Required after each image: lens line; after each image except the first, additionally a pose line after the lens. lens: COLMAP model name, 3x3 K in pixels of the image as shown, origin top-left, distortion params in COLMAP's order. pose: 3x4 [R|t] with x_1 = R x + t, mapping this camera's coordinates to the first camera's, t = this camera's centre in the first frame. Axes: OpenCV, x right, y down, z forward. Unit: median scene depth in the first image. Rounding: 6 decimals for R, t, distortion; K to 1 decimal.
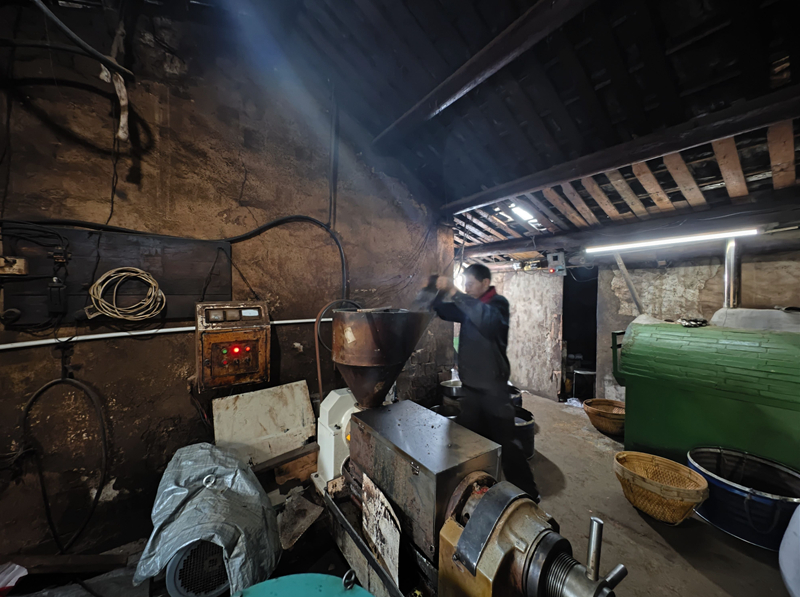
lens RADIAL K [[315.2, 0, 396.7], [0, 315.2, 295.7], [0, 0, 1]] dist [0.001823, -0.000170]
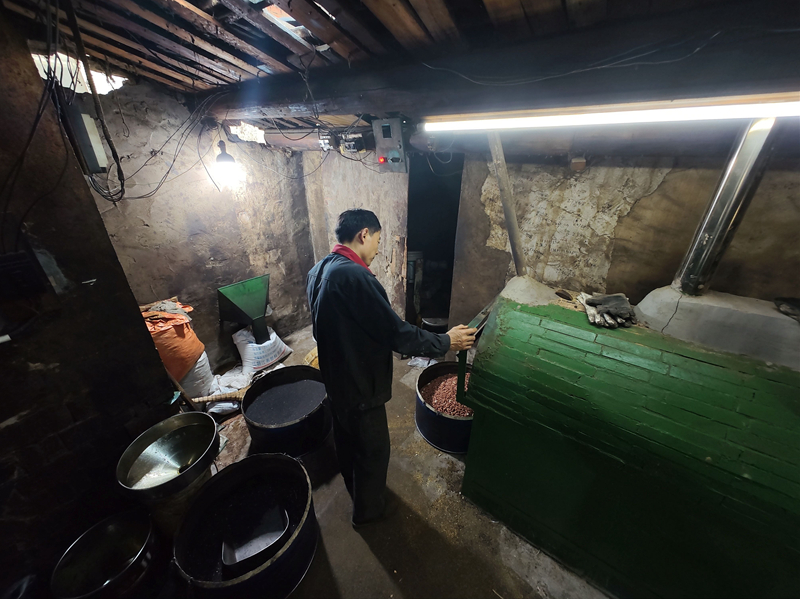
lens RADIAL K [[315.2, 0, 400.1], [0, 315.2, 303.1], [0, 0, 1]] dist [0.001823, -0.000170]
pose [[0.947236, -0.140728, 0.287993, 0.403079], [0.000474, 0.899083, 0.437778, -0.109411], [-0.320537, -0.414542, 0.851711, 0.557011]]
